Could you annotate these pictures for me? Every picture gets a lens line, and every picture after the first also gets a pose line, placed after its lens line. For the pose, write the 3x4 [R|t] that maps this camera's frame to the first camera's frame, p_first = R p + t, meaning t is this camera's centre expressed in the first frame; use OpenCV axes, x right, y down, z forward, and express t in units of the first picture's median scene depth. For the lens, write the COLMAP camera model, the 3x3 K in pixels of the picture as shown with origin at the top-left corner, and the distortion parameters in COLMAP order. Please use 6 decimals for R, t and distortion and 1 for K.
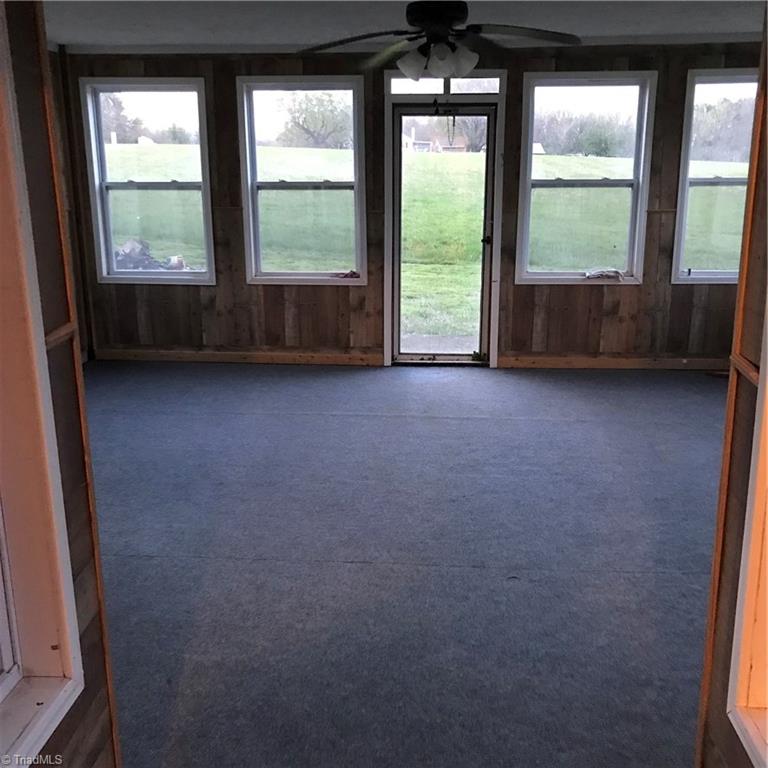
lens RADIAL K [[835.7, 0, 379.9], [0, 835.7, 377.5], [0, 0, 1]] dist [0.020688, 0.000000]
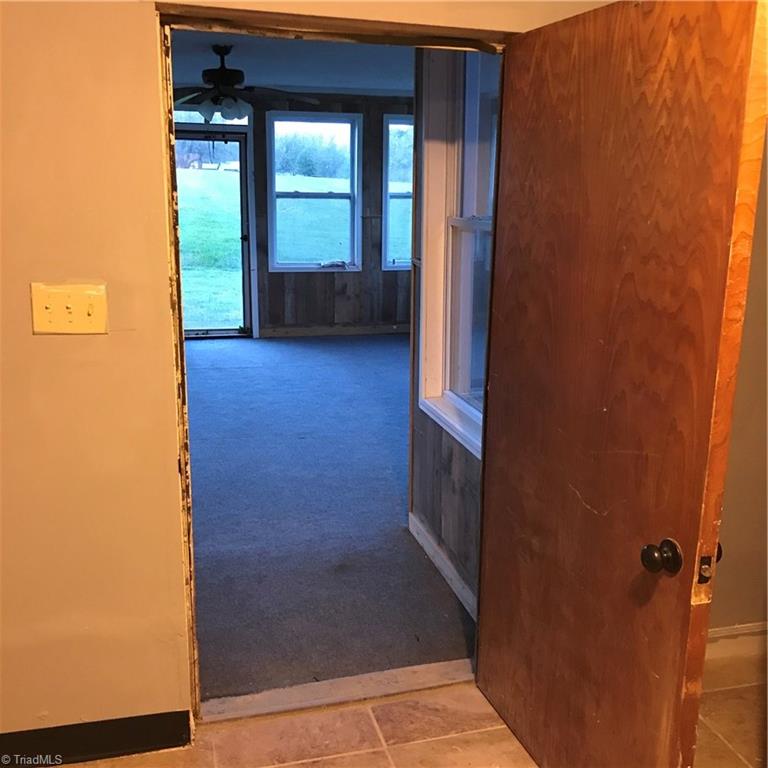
lens RADIAL K [[835.7, 0, 382.5], [0, 835.7, 389.5], [0, 0, 1]] dist [0.020688, 0.000000]
pose [[0.943667, -0.060932, 0.325239, -0.104756], [0.062848, 0.998012, 0.004621, 0.074858], [-0.324874, 0.016080, 0.945620, -0.280190]]
